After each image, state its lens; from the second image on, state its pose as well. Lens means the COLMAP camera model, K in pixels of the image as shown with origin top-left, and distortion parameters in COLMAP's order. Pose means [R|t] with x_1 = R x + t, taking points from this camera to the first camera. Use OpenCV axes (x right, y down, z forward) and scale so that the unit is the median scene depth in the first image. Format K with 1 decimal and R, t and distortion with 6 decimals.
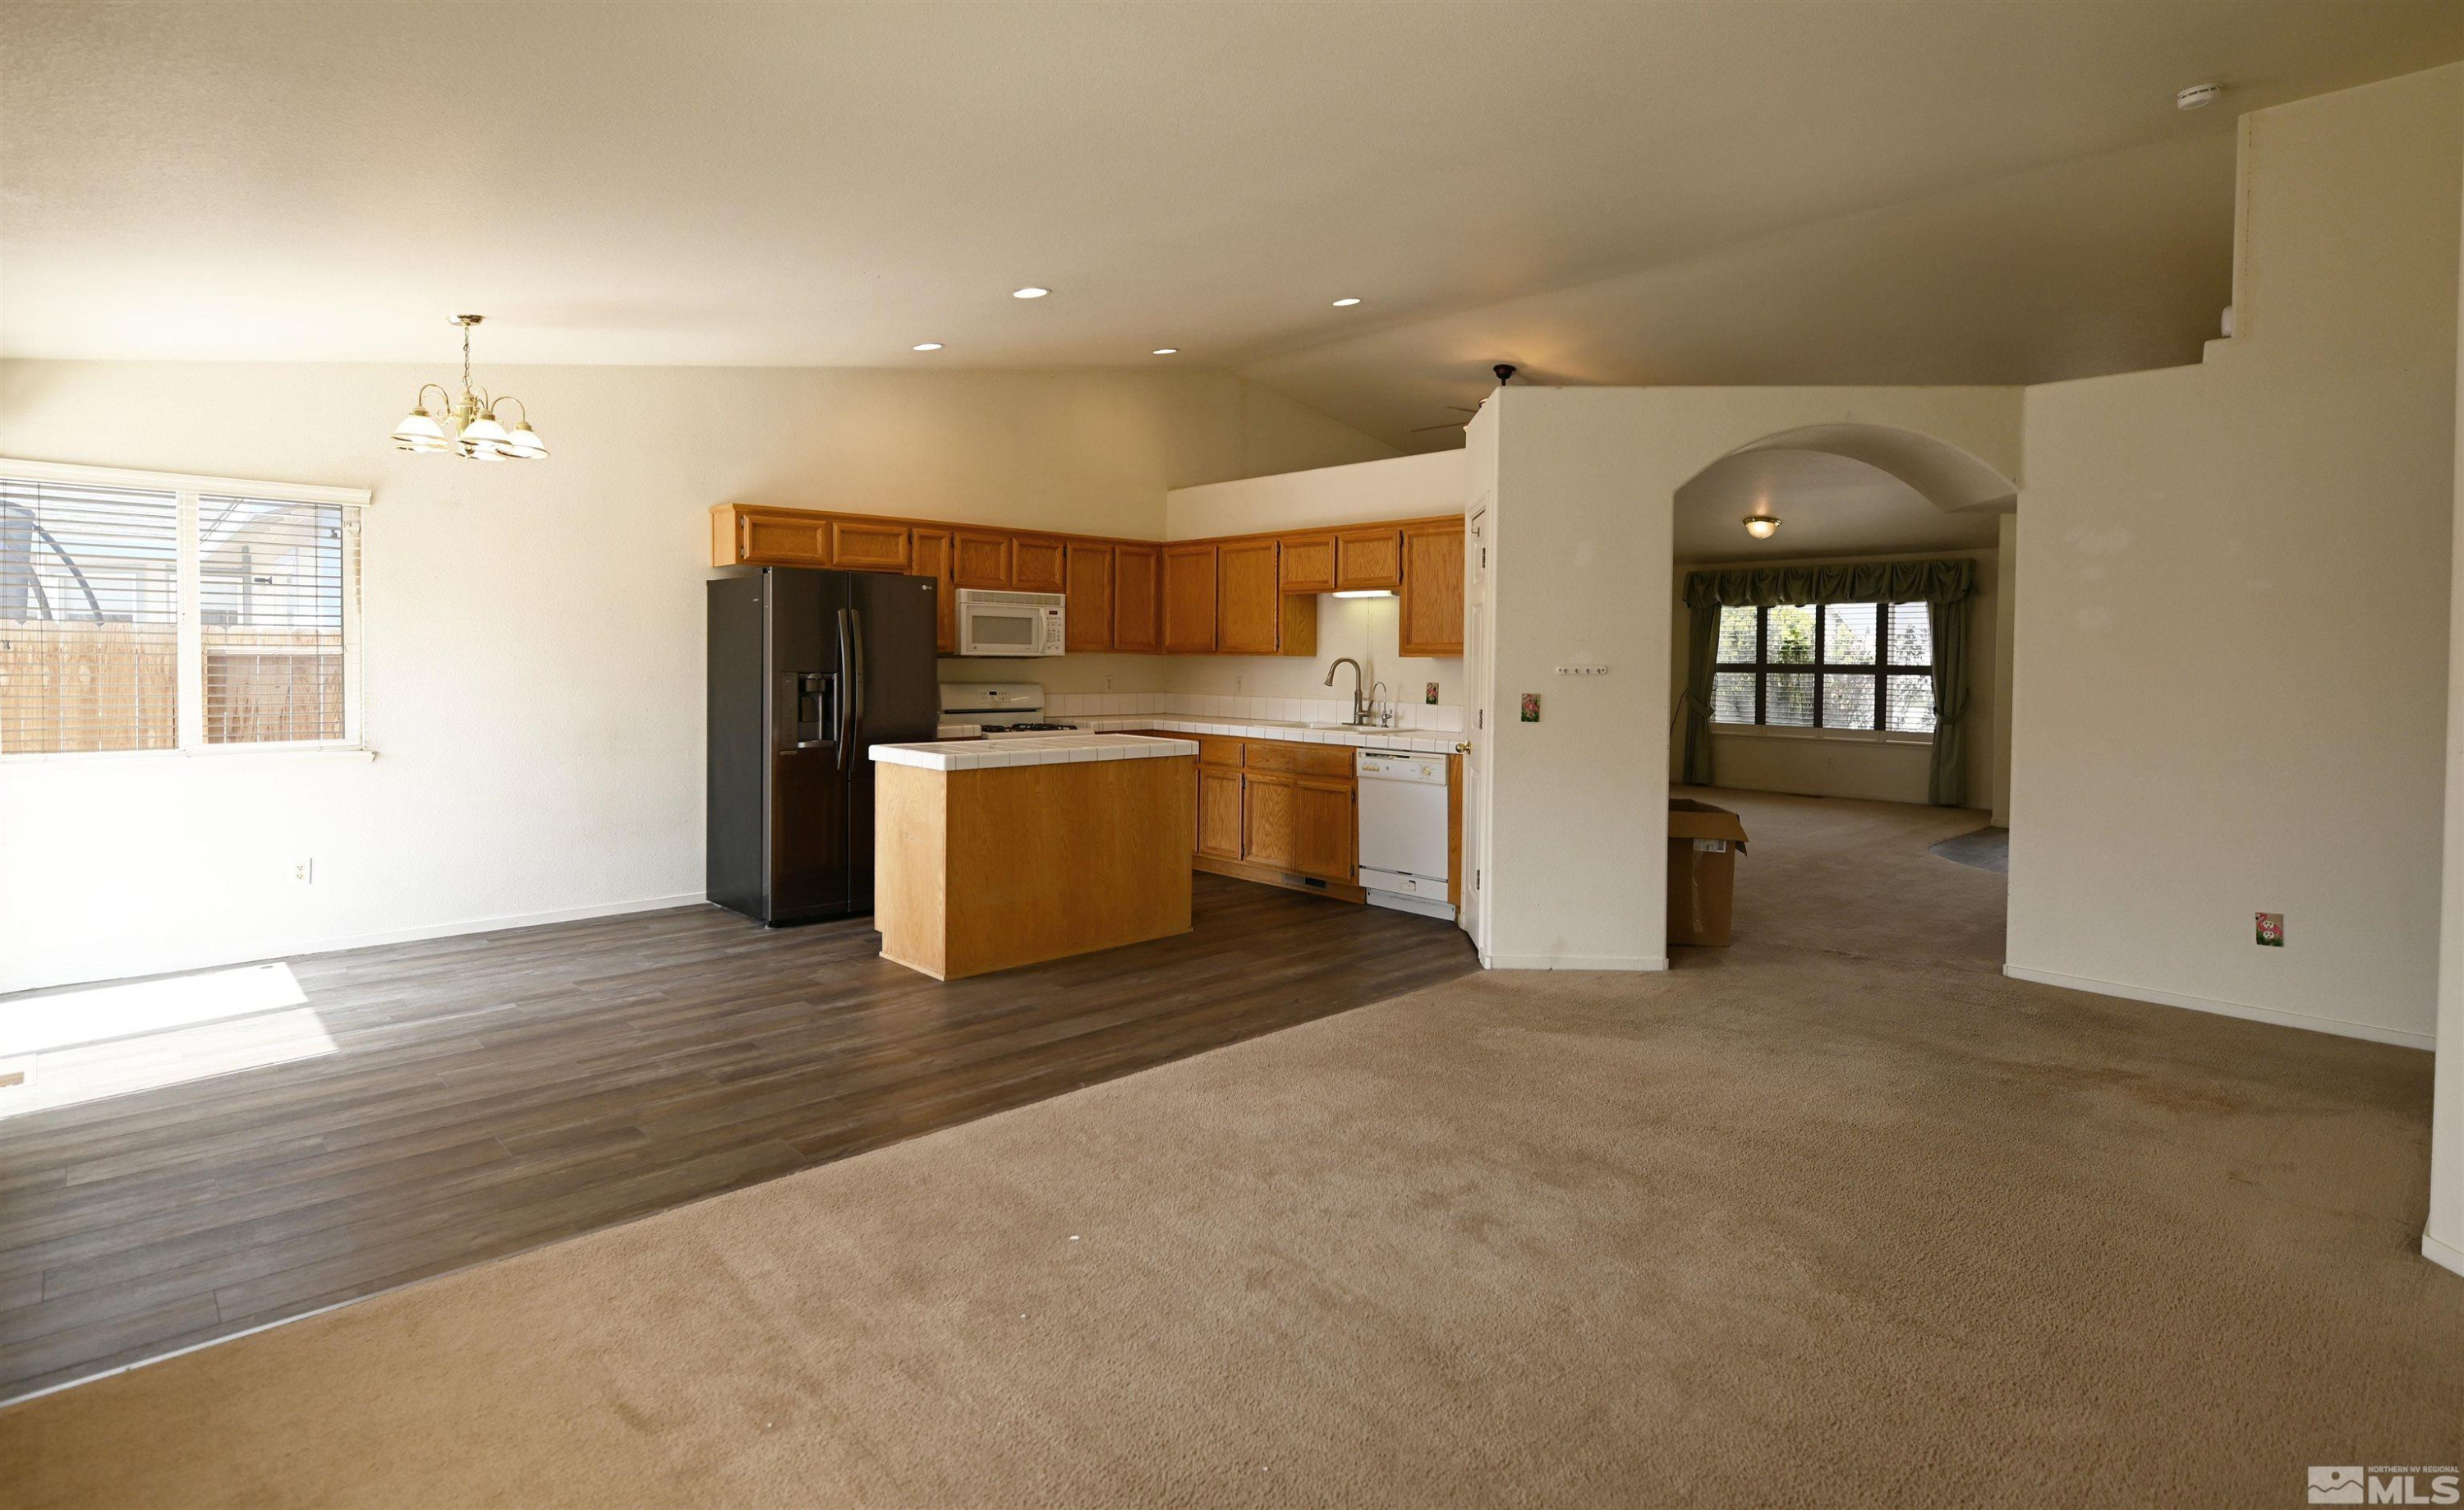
lens RADIAL K [[1210.8, 0, 1253.8], [0, 1210.8, 679.8], [0, 0, 1]] dist [-0.000697, -0.000181]
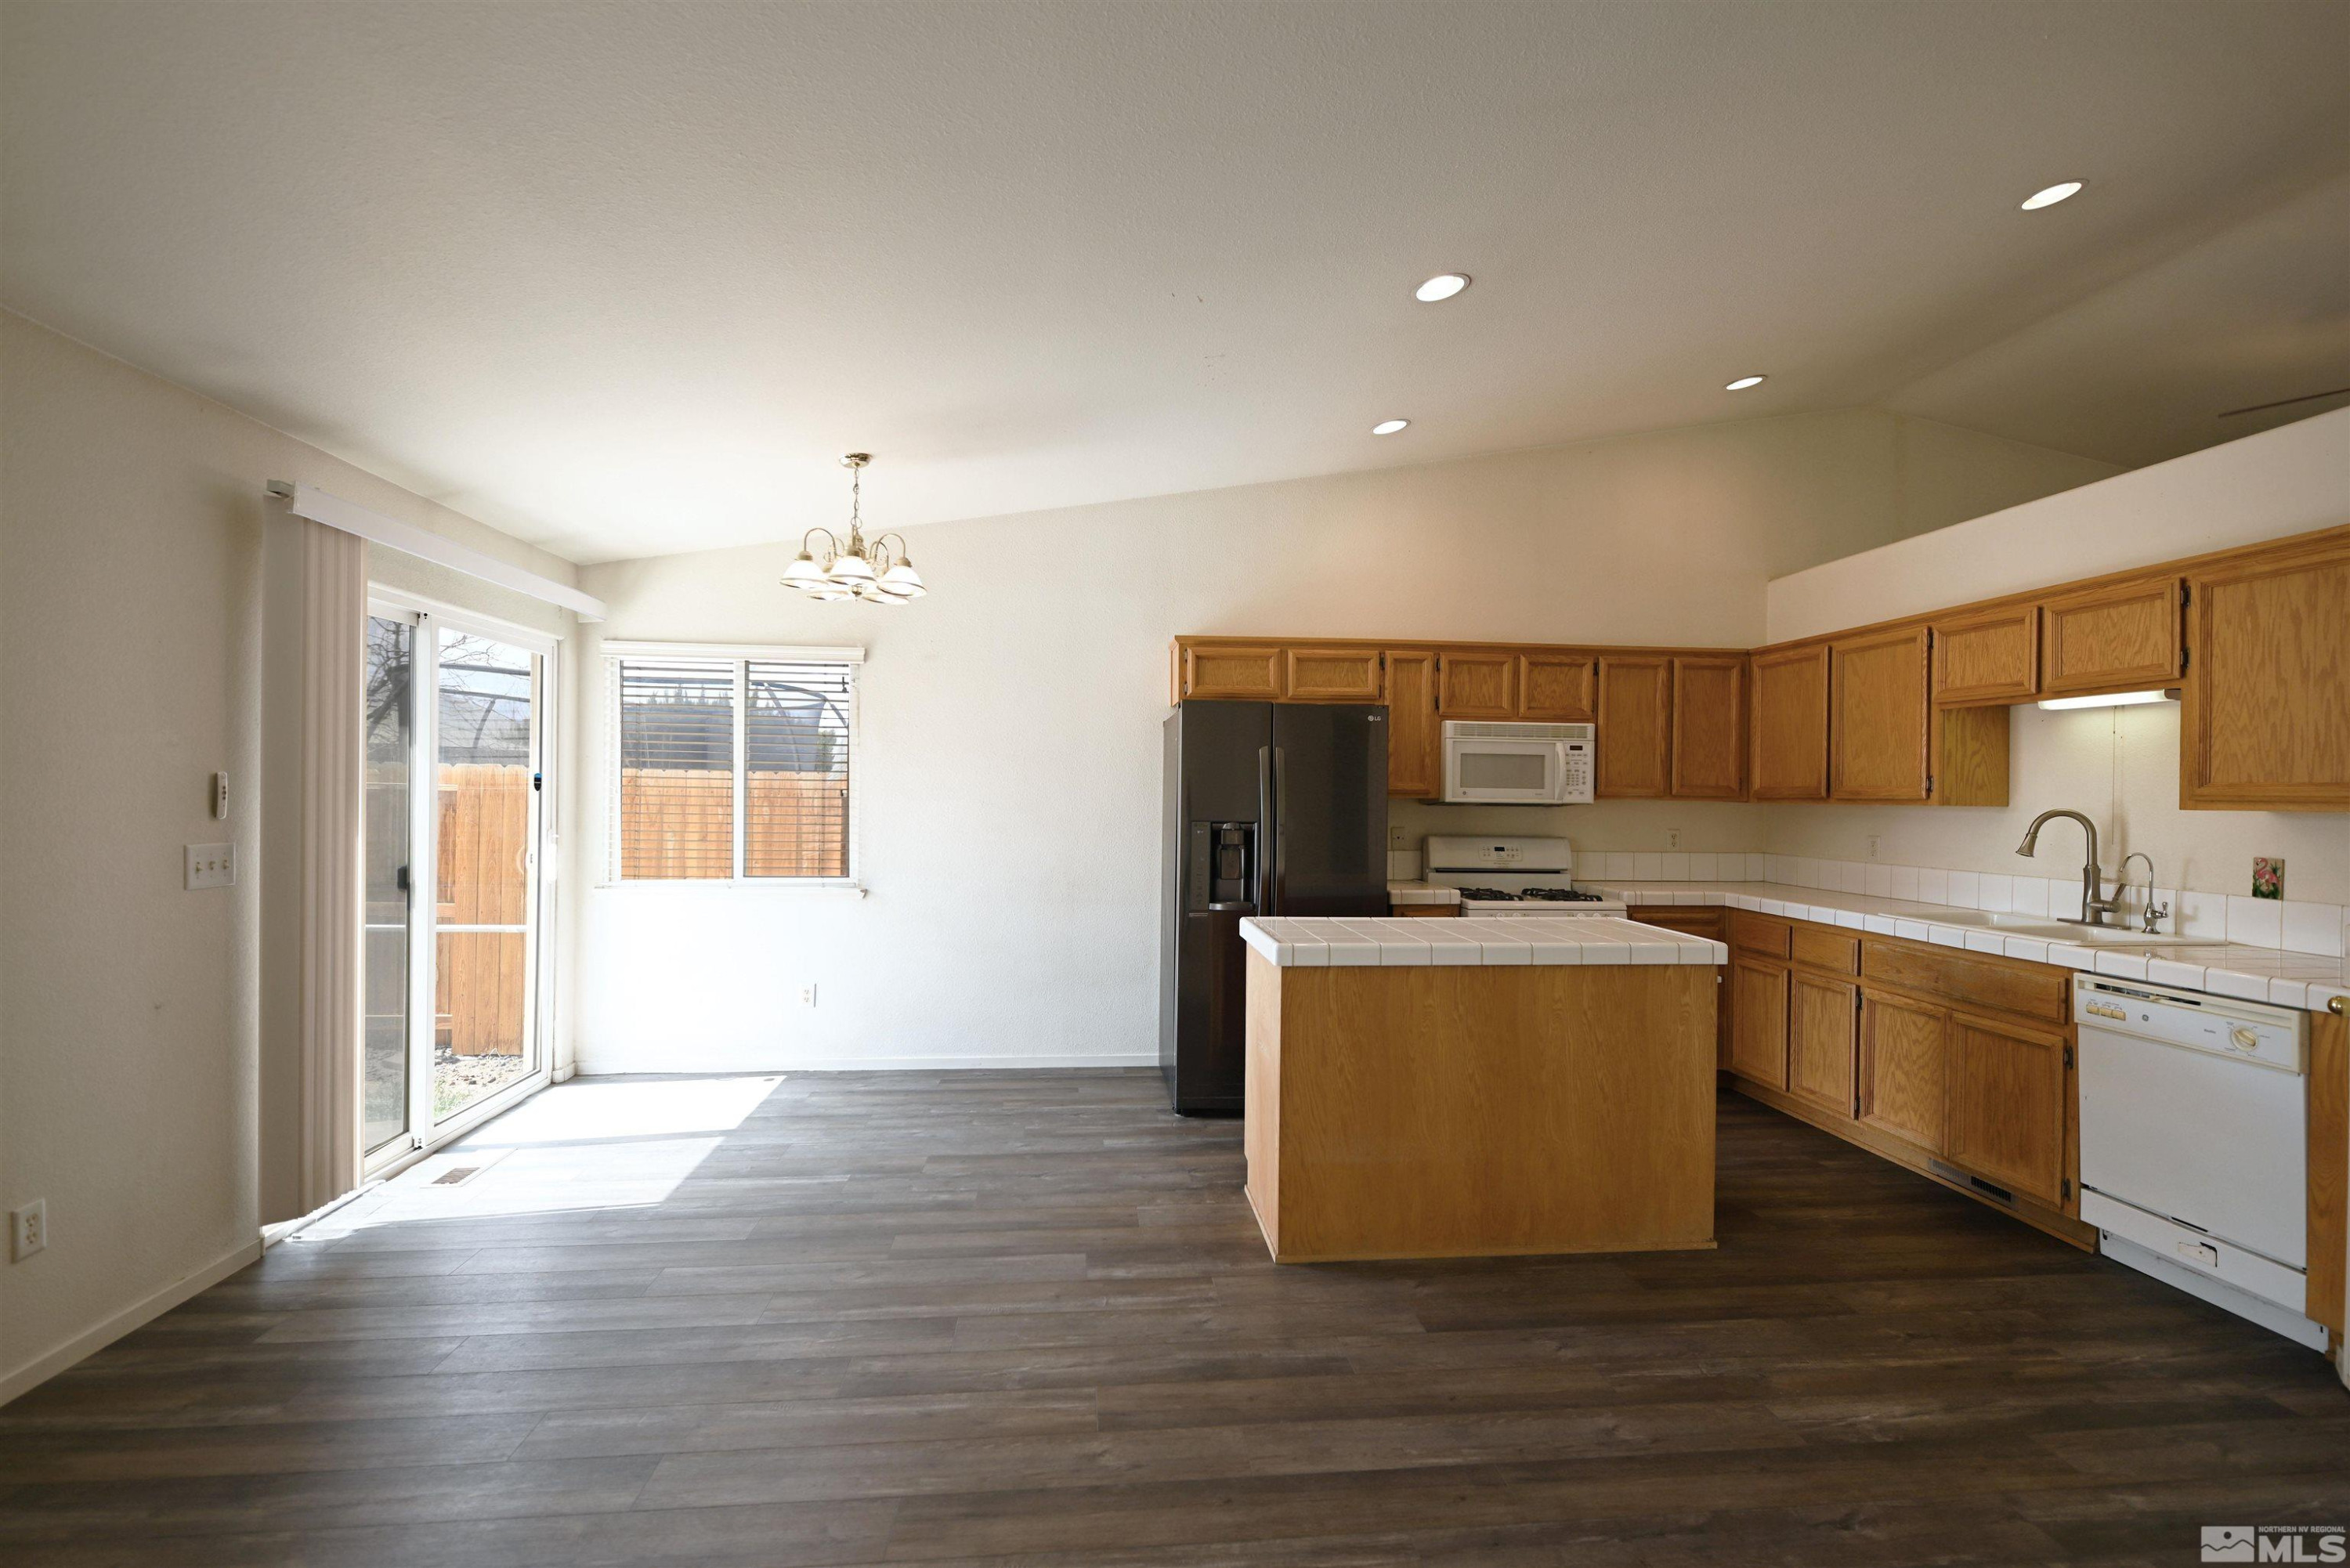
lens RADIAL K [[1058.9, 0, 1178.5], [0, 1058.9, 791.0], [0, 0, 1]] dist [0.007774, -0.006733]
pose [[0.784417, -0.001268, -0.620232, 0.059488], [-0.016125, 0.999618, -0.022437, -0.008870], [0.620024, 0.027601, 0.784097, 0.328707]]
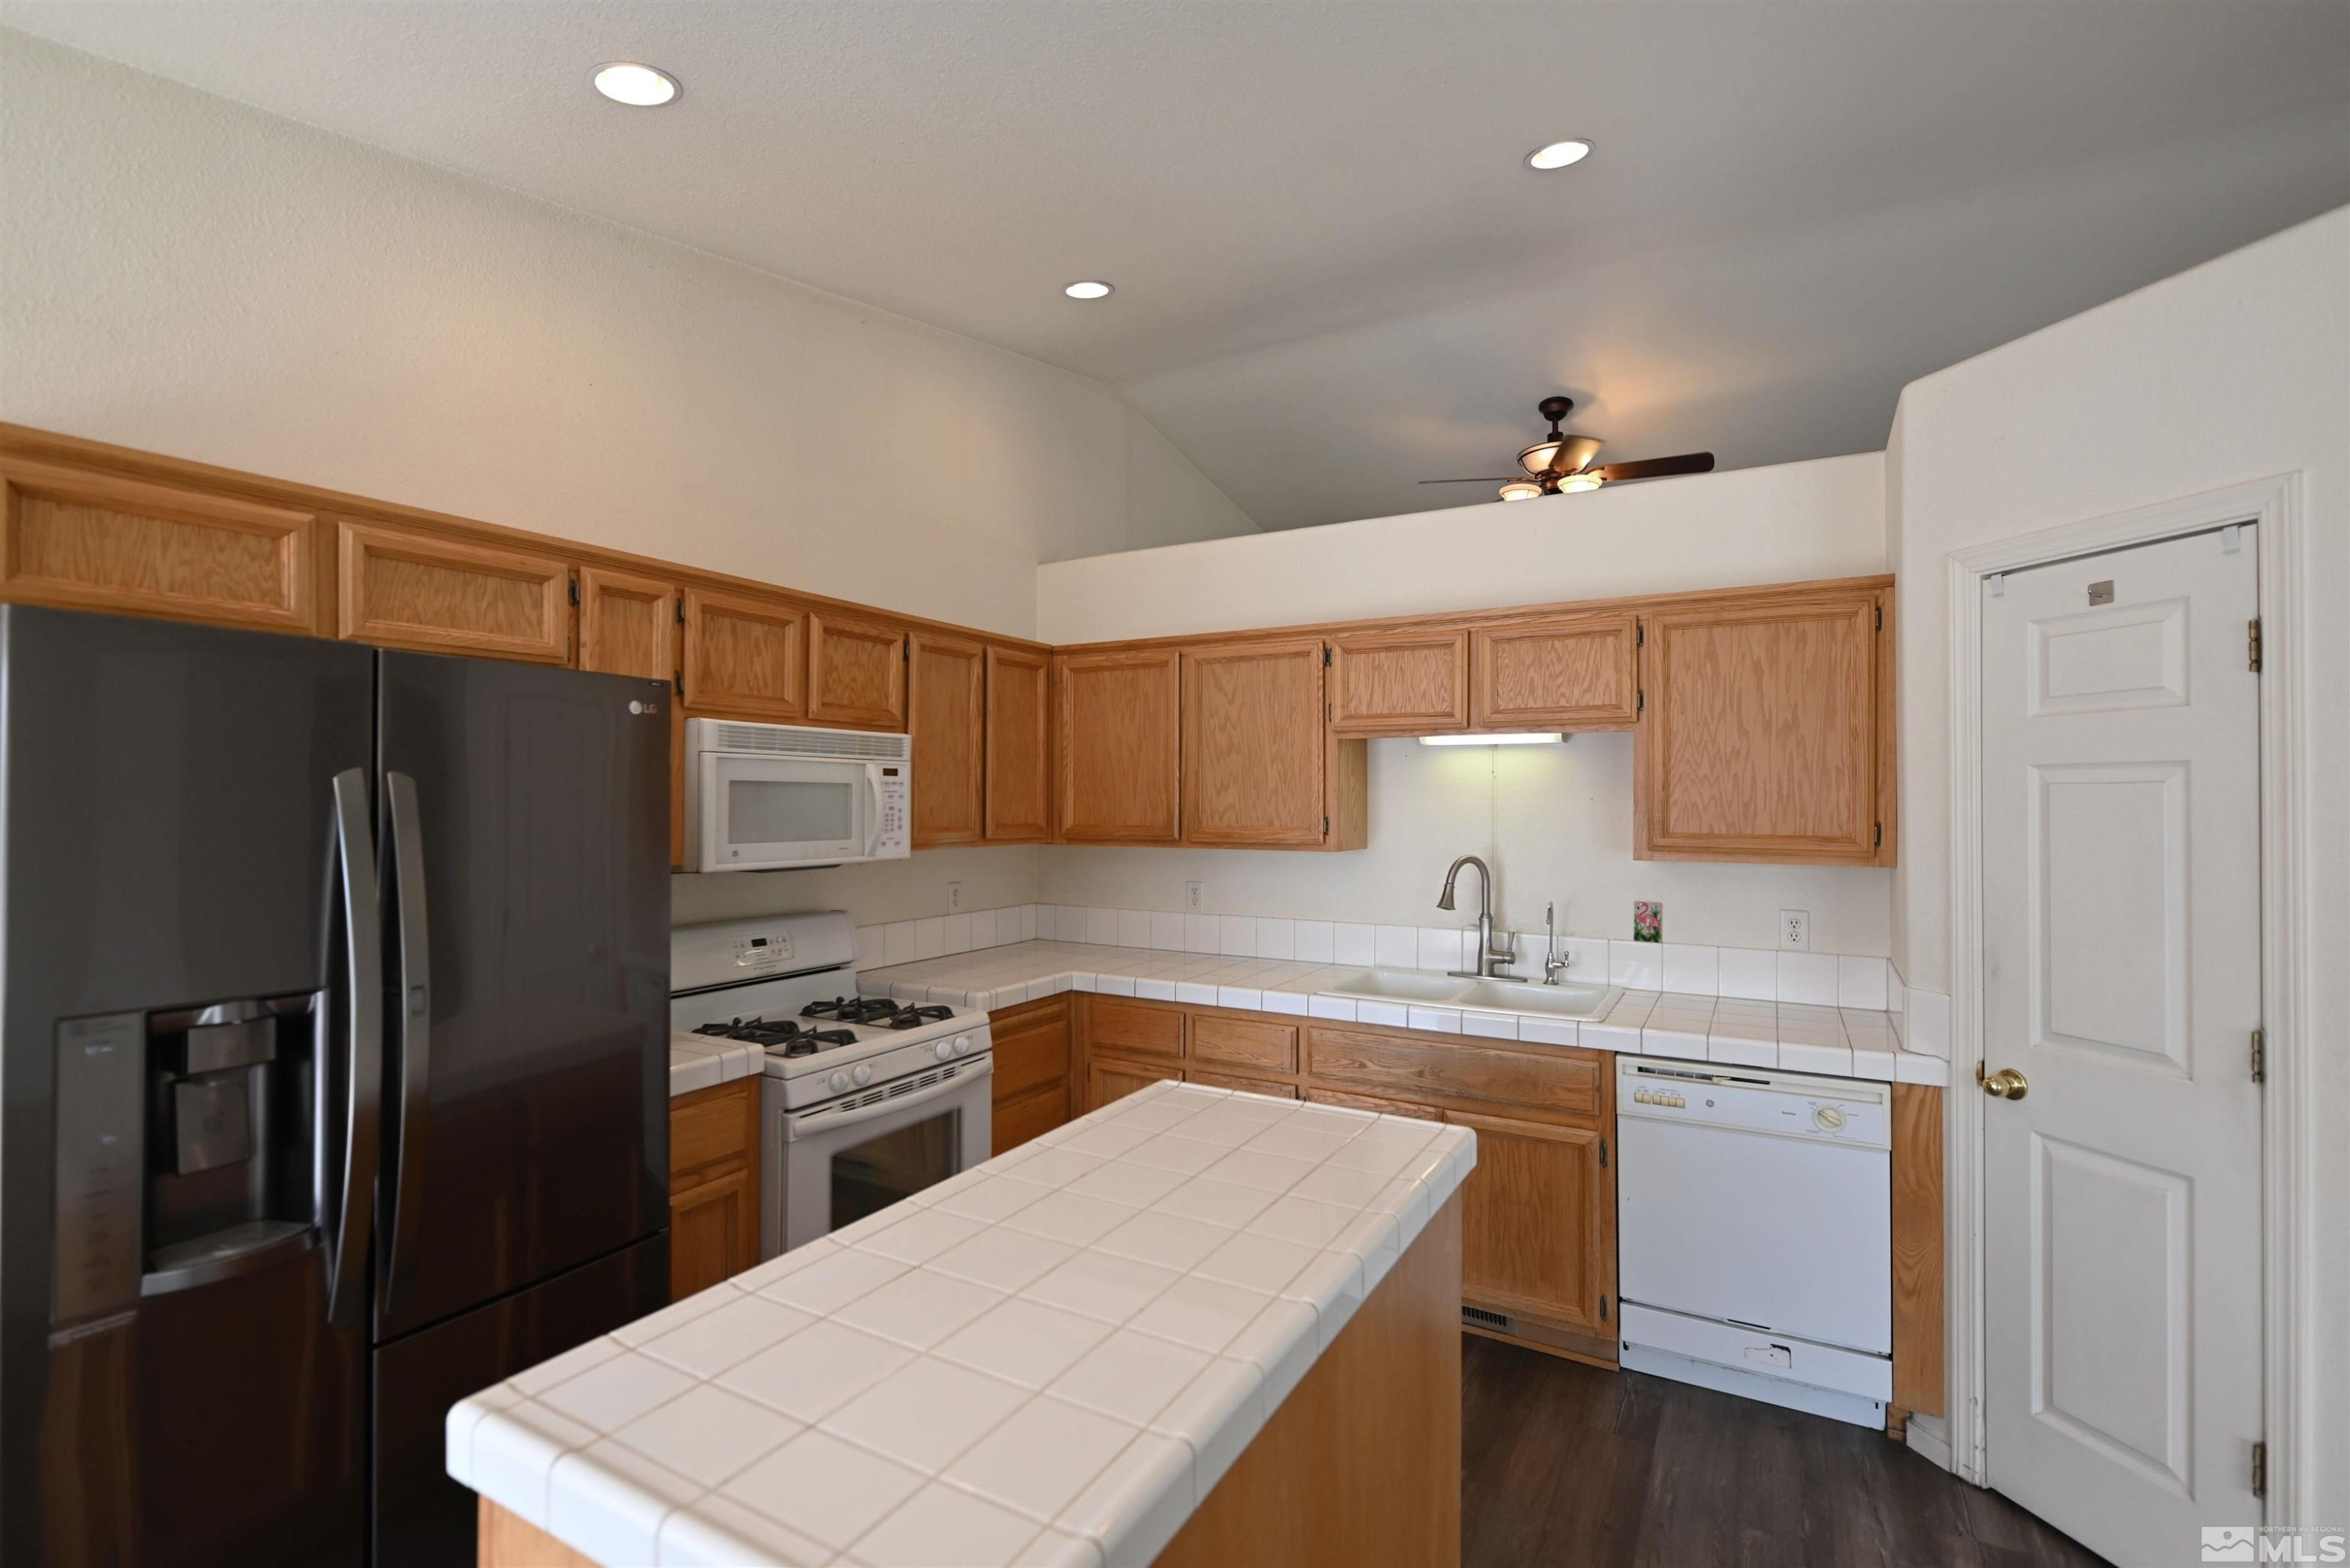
lens RADIAL K [[1058.9, 0, 1178.5], [0, 1058.9, 791.0], [0, 0, 1]] dist [0.007774, -0.006733]
pose [[0.959166, -0.005331, 0.282794, -0.186244], [0.012517, 0.999643, -0.023608, -0.038387], [-0.282567, 0.026184, 0.958890, 0.590390]]
